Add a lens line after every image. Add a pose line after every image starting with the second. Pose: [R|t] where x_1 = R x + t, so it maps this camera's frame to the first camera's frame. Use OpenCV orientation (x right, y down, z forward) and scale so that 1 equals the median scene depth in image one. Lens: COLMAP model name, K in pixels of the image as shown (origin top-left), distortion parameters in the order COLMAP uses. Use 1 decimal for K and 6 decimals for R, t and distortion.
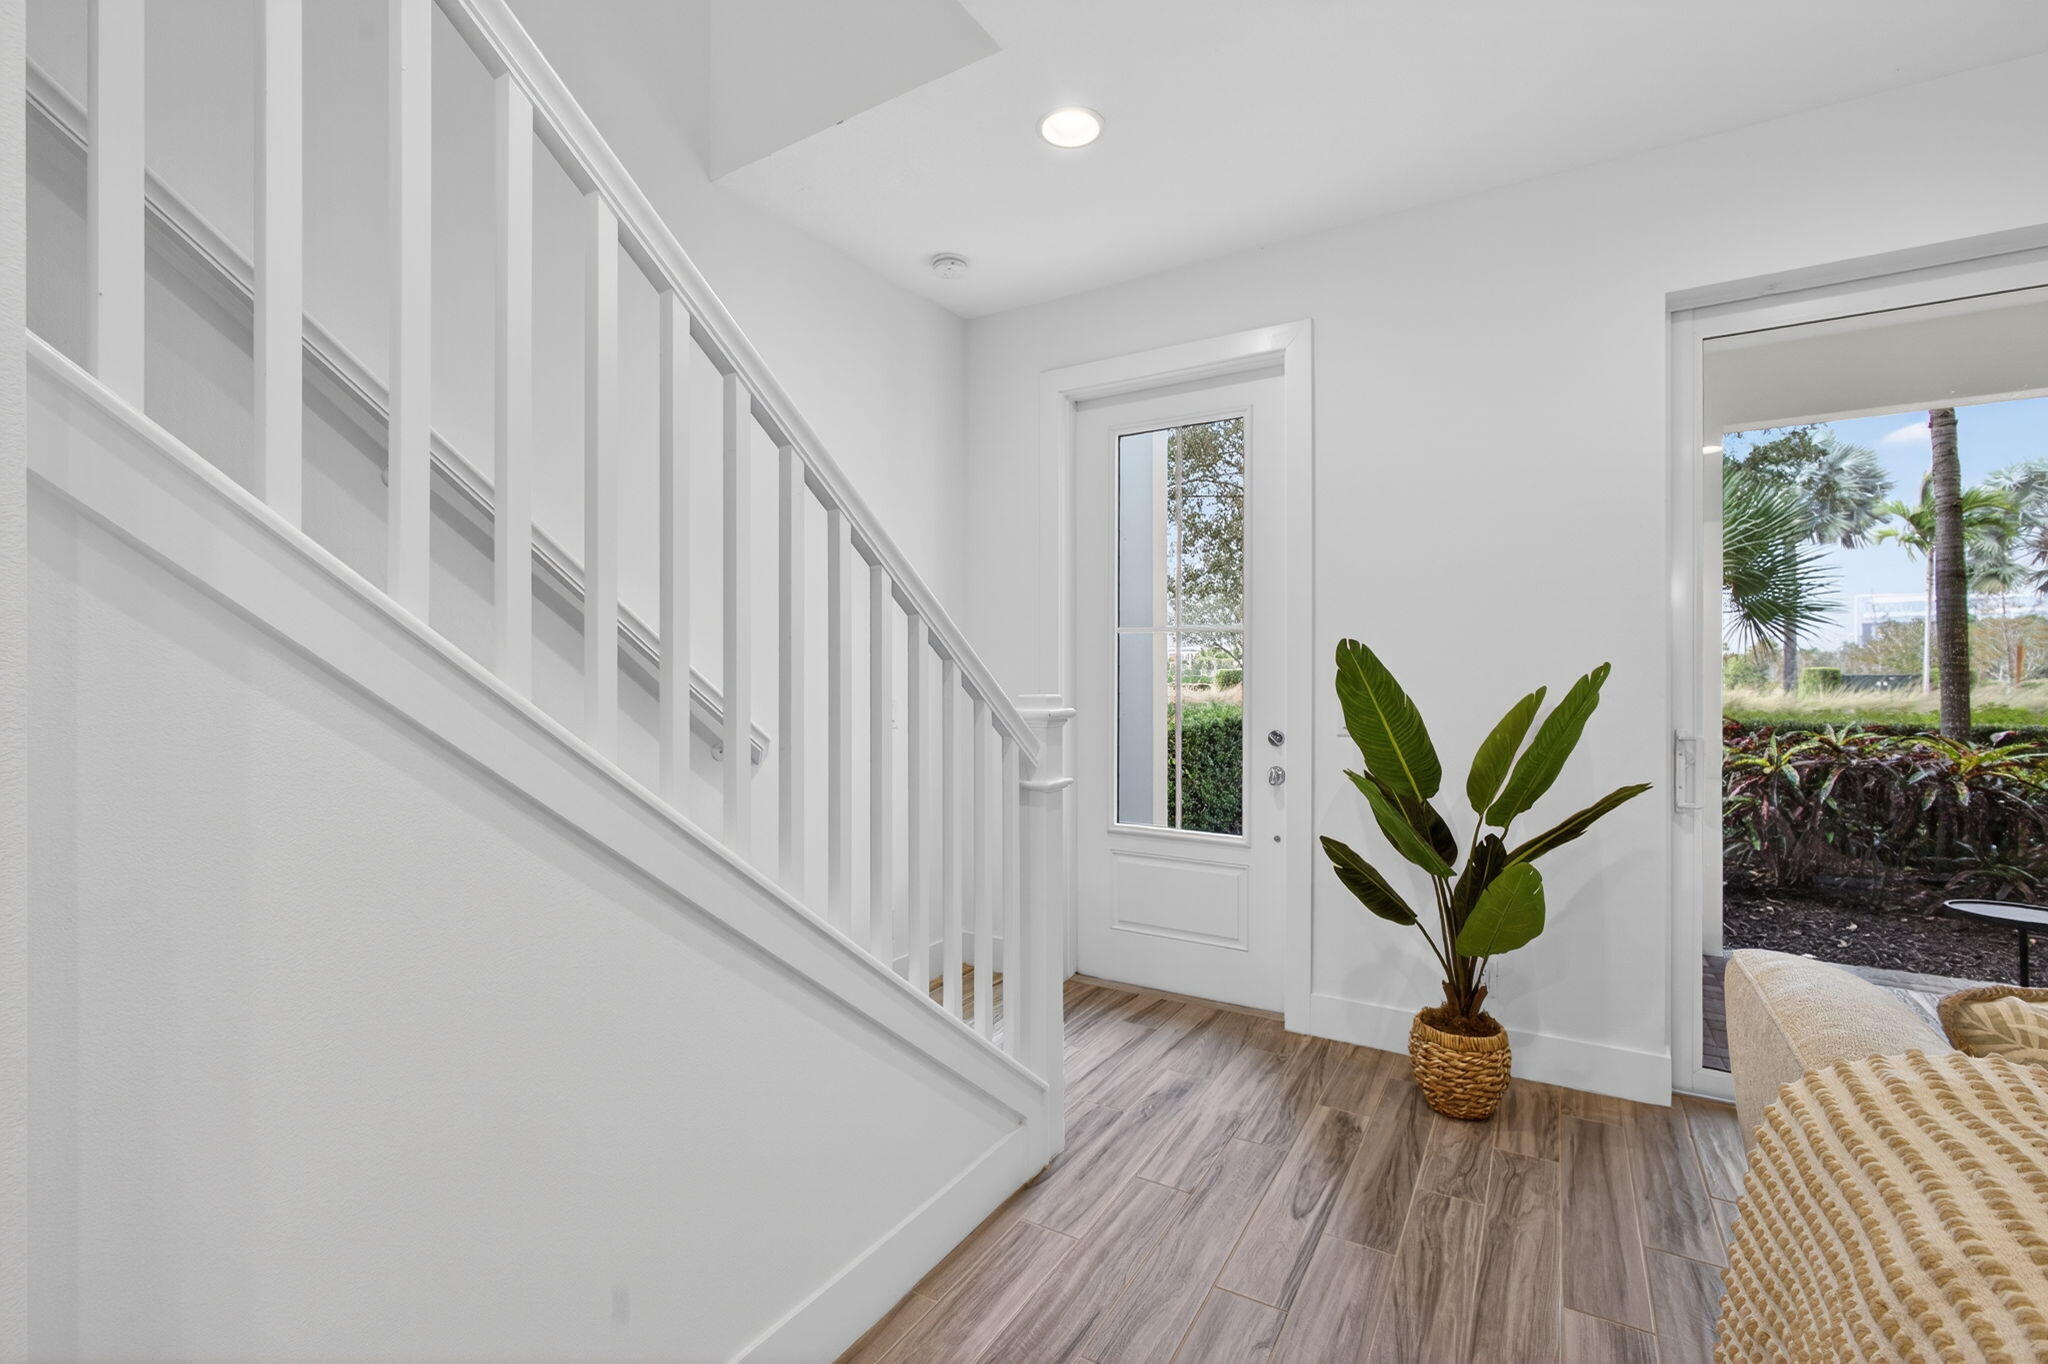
lens RADIAL K [[891.3, 0, 1043.9], [0, 891.3, 675.0], [0, 0, 1]] dist [-0.010924, 0.005611]
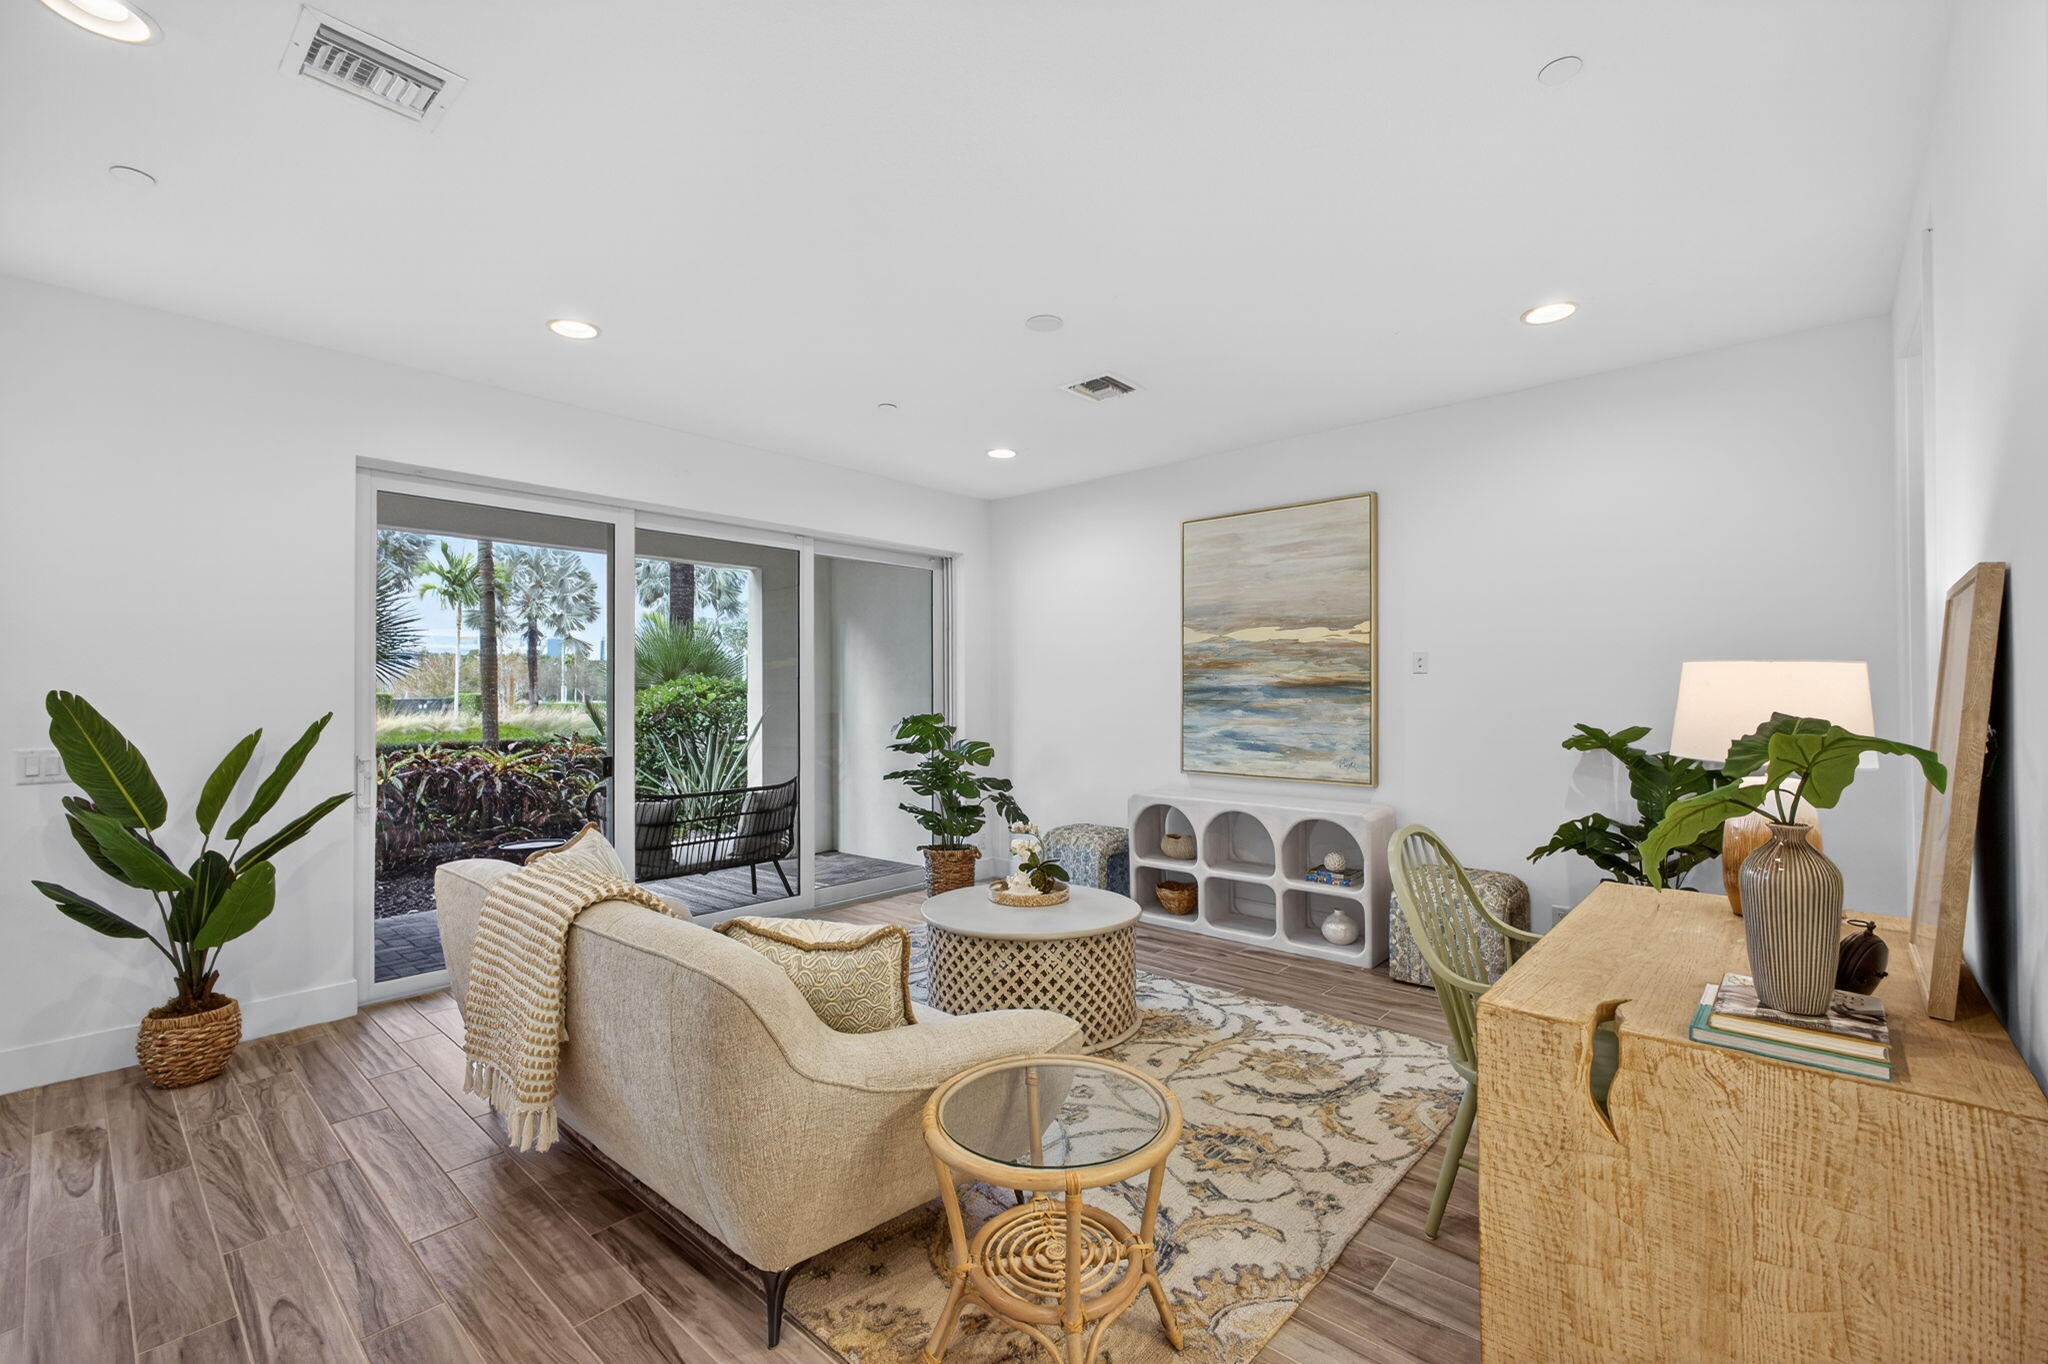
lens RADIAL K [[891.3, 0, 1027.2], [0, 891.3, 683.1], [0, 0, 1]] dist [-0.010924, 0.005611]
pose [[0.206456, 0.010225, 0.978403, -0.478604], [0.005376, 0.999918, -0.011584, -0.032554], [-0.978441, 0.007652, 0.206384, -0.366637]]
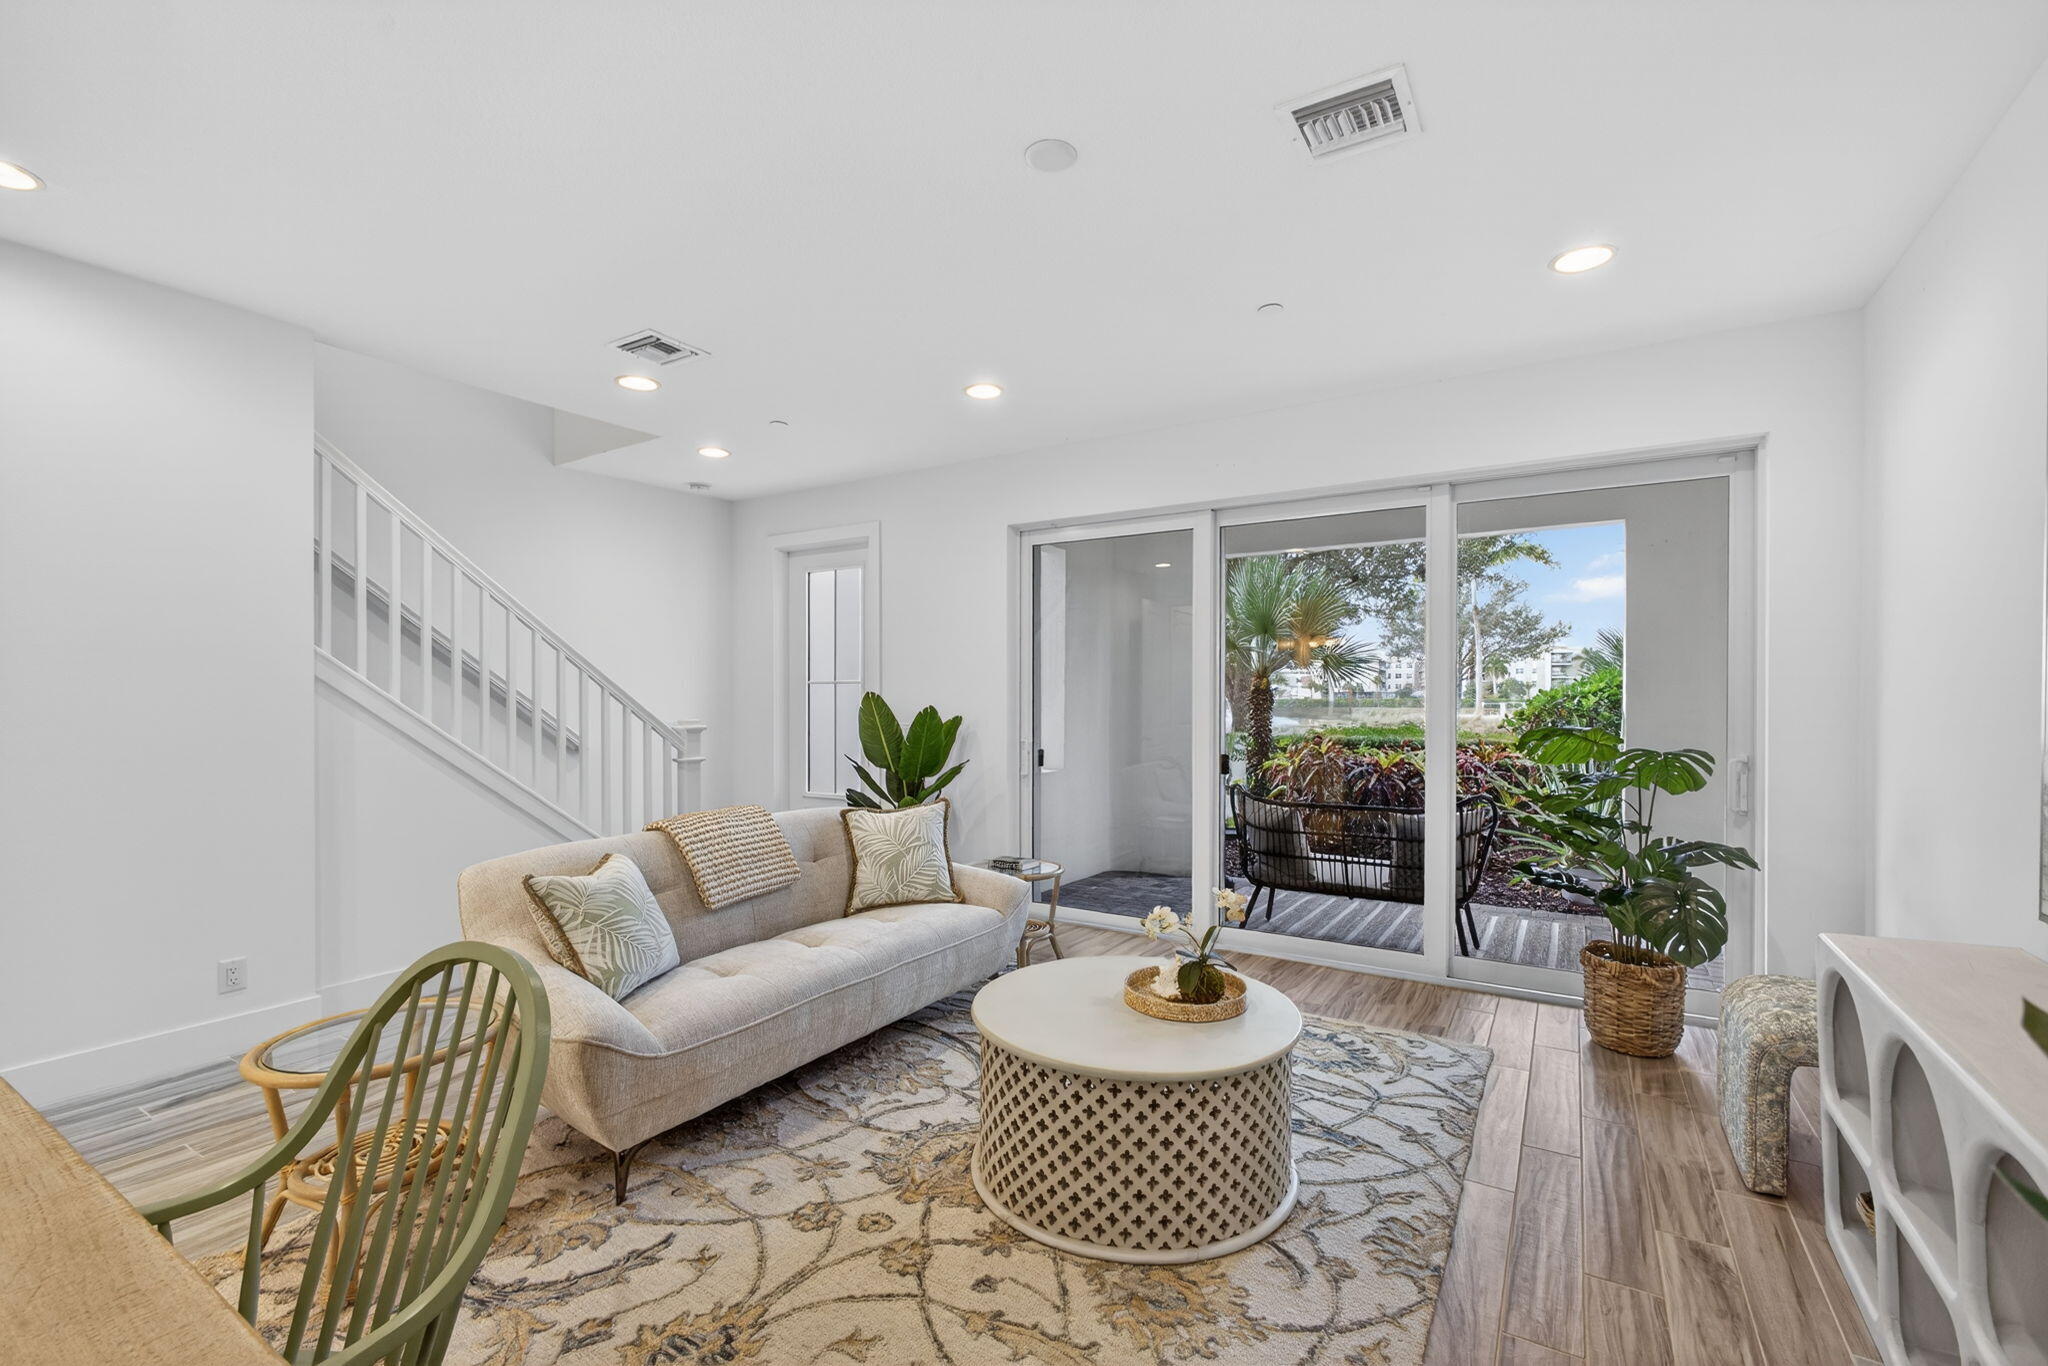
lens RADIAL K [[891.3, 0, 1039.0], [0, 891.3, 698.4], [0, 0, 1]] dist [-0.010924, 0.005611]
pose [[0.999283, -0.002236, -0.037786, 0.849832], [0.002334, 0.999994, 0.002562, -0.031066], [0.037780, -0.002648, 0.999283, -1.050321]]
